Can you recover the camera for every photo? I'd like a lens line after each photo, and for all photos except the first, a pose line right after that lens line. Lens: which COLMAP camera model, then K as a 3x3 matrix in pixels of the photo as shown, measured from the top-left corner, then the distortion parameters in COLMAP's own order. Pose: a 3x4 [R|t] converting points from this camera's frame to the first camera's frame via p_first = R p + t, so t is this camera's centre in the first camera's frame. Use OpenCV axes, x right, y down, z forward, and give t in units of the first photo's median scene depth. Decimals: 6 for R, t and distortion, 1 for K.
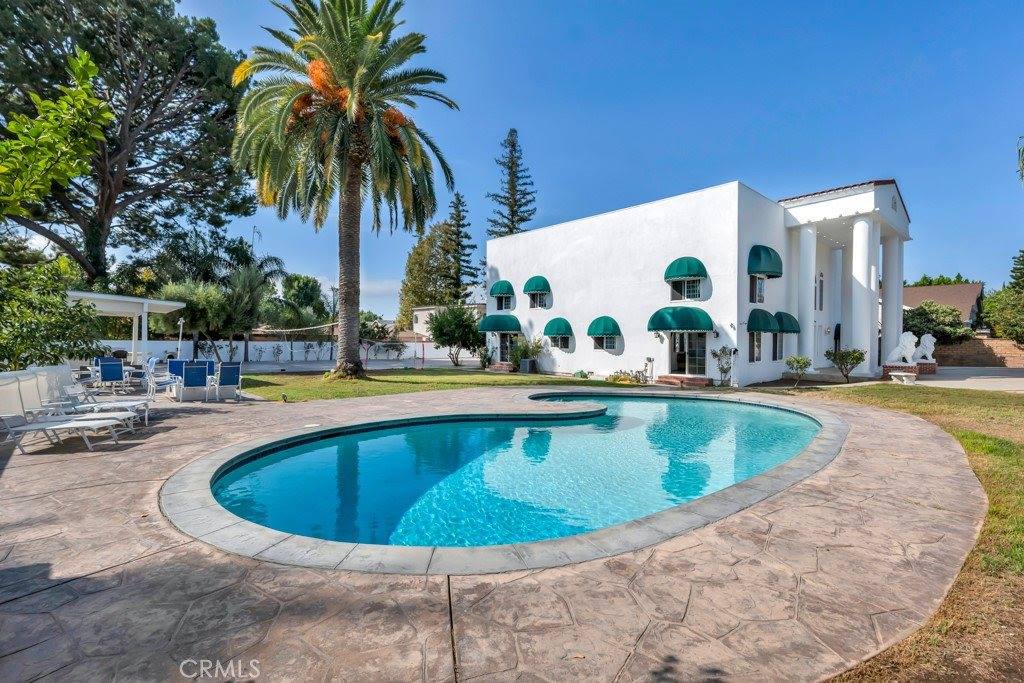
lens RADIAL K [[473.4, 0, 515.7], [0, 473.4, 340.4], [0, 0, 1]] dist [0.002271, -0.000384]
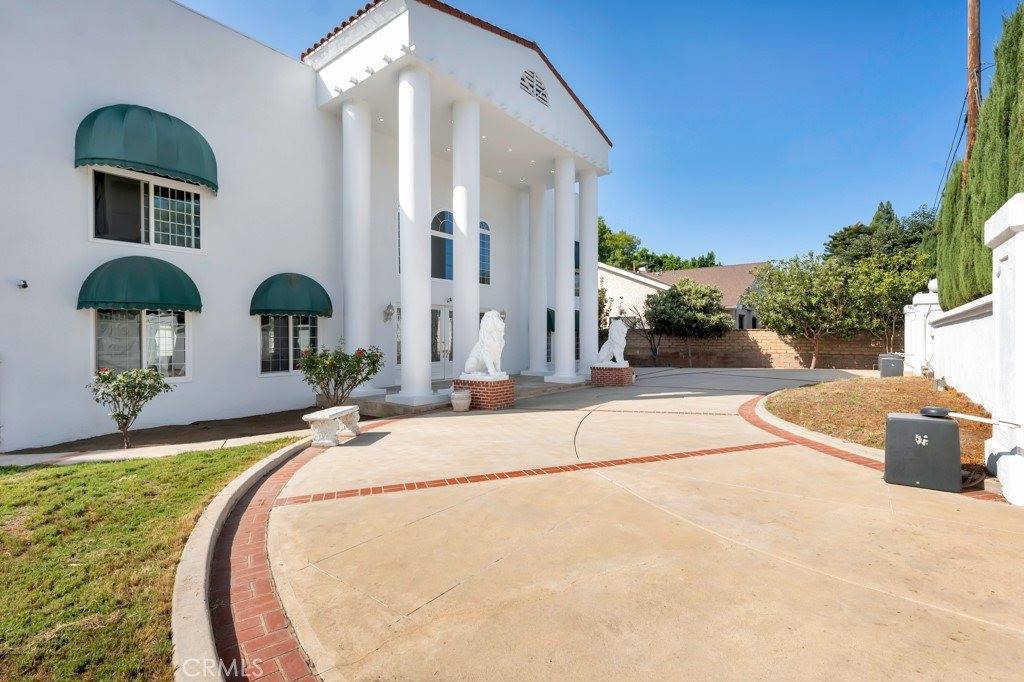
lens RADIAL K [[473.4, 0, 513.5], [0, 473.4, 341.7], [0, 0, 1]] dist [0.002271, -0.000384]
pose [[0.985334, -0.006499, 0.170510, 0.632463], [0.004394, 0.999909, 0.012723, 0.005417], [-0.170578, -0.011787, 0.985274, 0.422603]]
